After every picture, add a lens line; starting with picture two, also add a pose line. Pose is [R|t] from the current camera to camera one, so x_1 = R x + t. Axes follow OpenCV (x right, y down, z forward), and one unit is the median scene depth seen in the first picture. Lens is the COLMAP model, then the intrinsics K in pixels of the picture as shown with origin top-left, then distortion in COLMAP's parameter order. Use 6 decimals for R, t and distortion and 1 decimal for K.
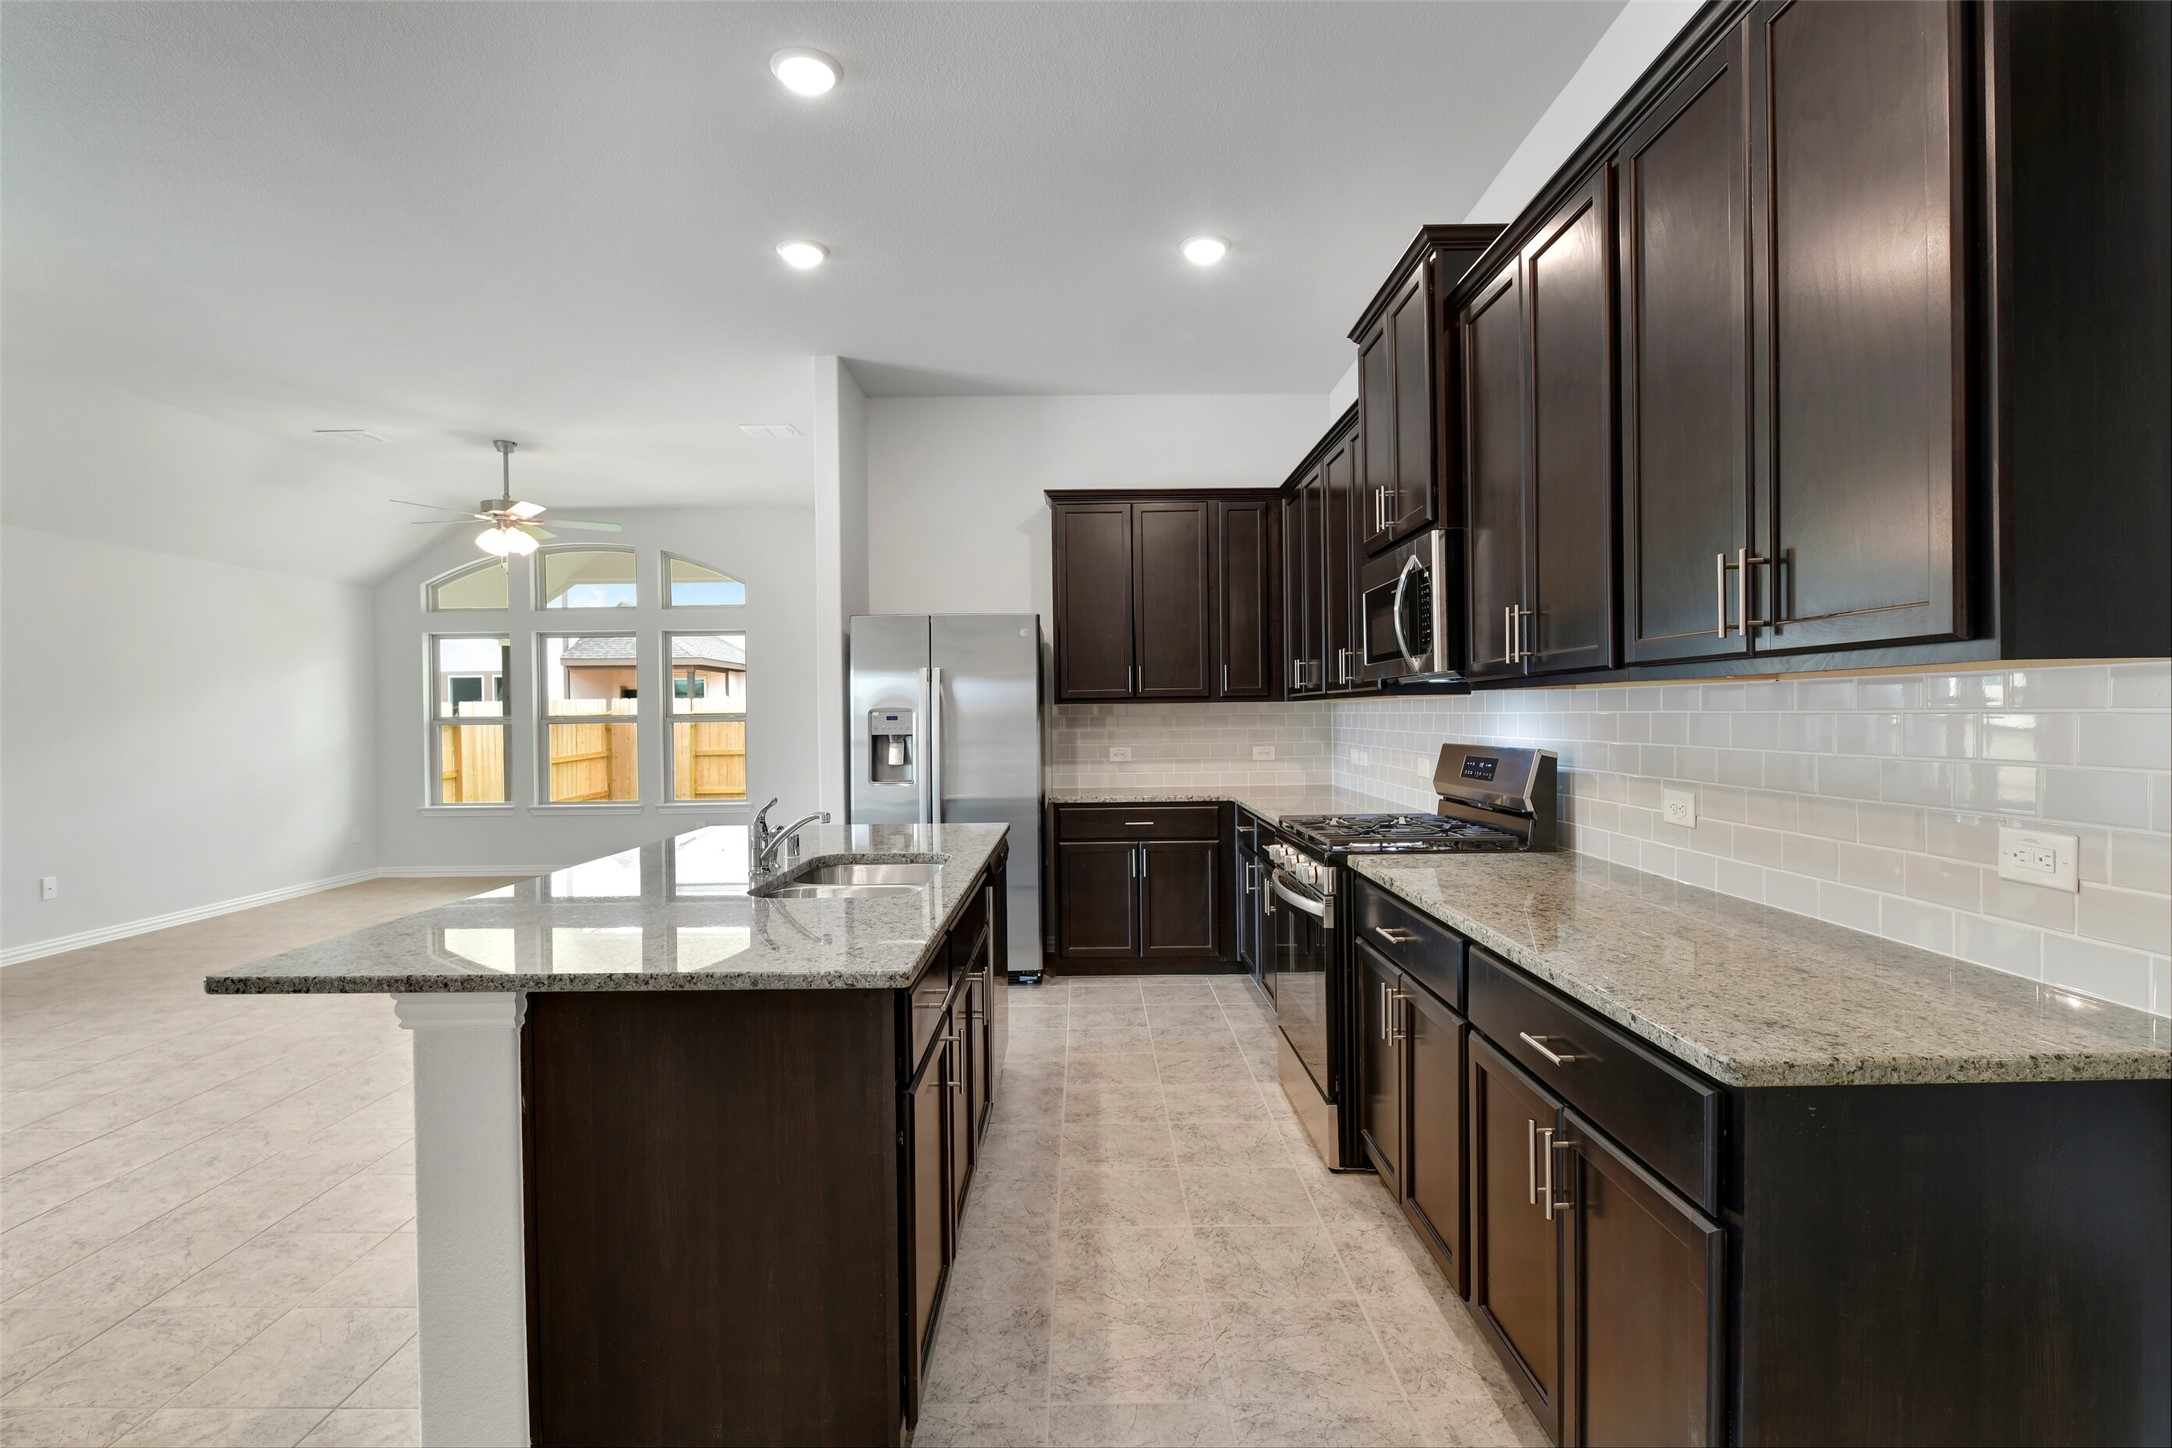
lens RADIAL K [[1047.0, 0, 1096.5], [0, 1047.0, 721.3], [0, 0, 1]] dist [-0.010889, 0.000368]
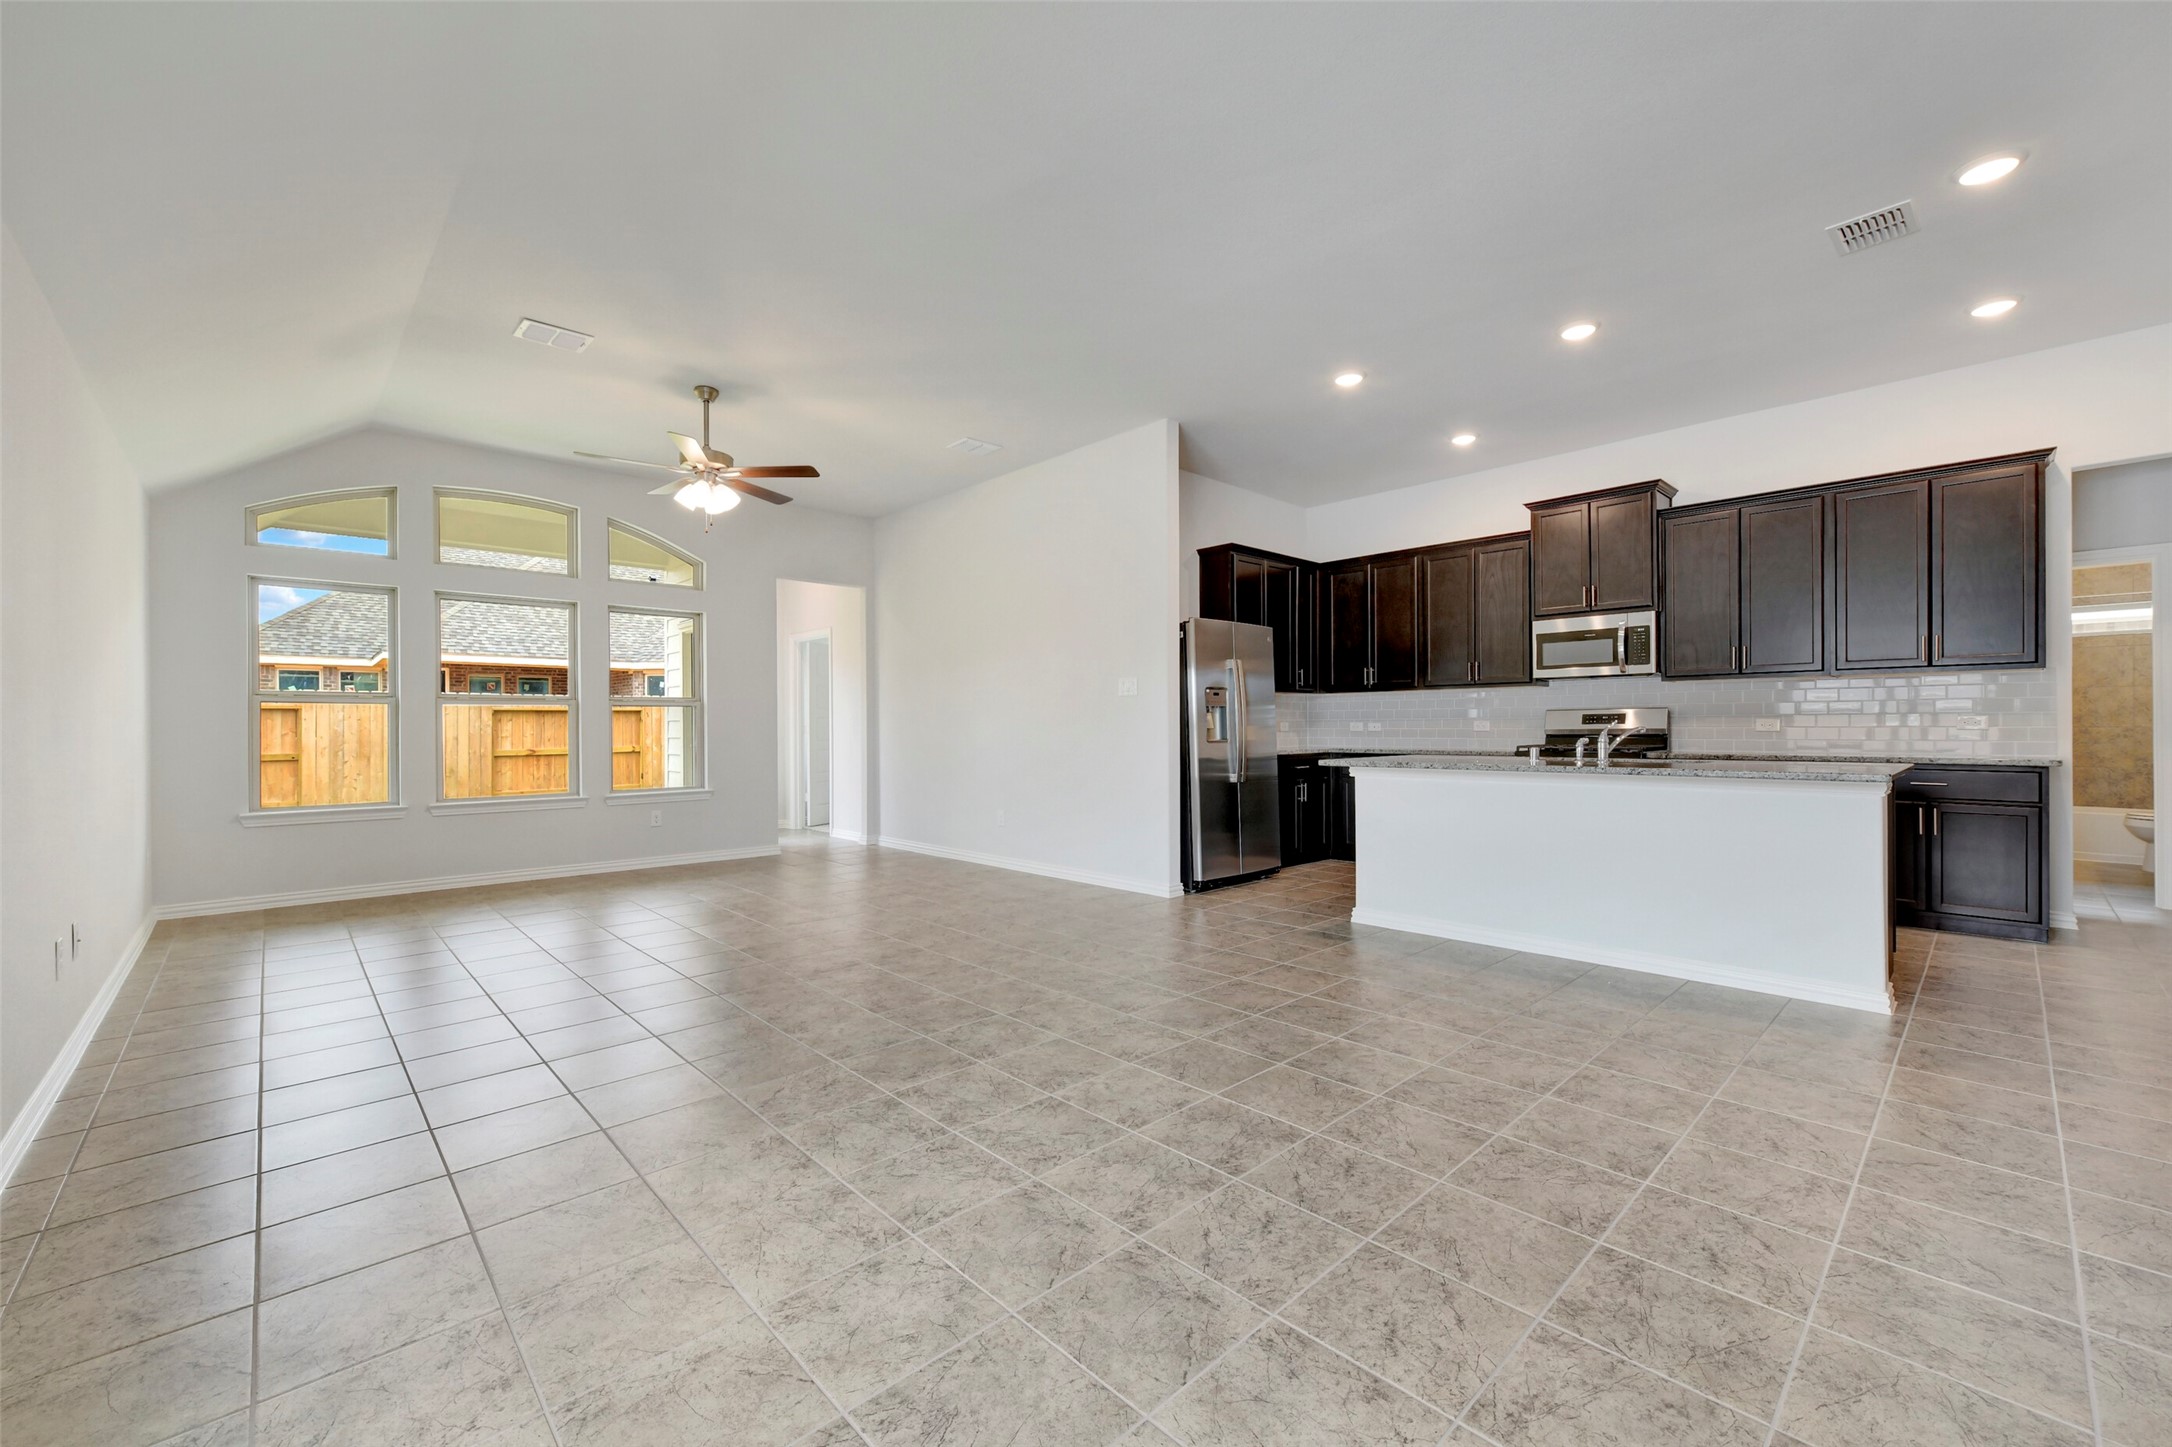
lens RADIAL K [[865.4, 0, 1106.8], [0, 865.4, 723.0], [0, 0, 1]] dist [-0.010168, 0.000043]
pose [[0.725701, 0.009344, 0.687947, -1.005841], [0.002710, 0.999861, -0.016440, 0.049582], [-0.688005, 0.013795, 0.725575, 0.247602]]
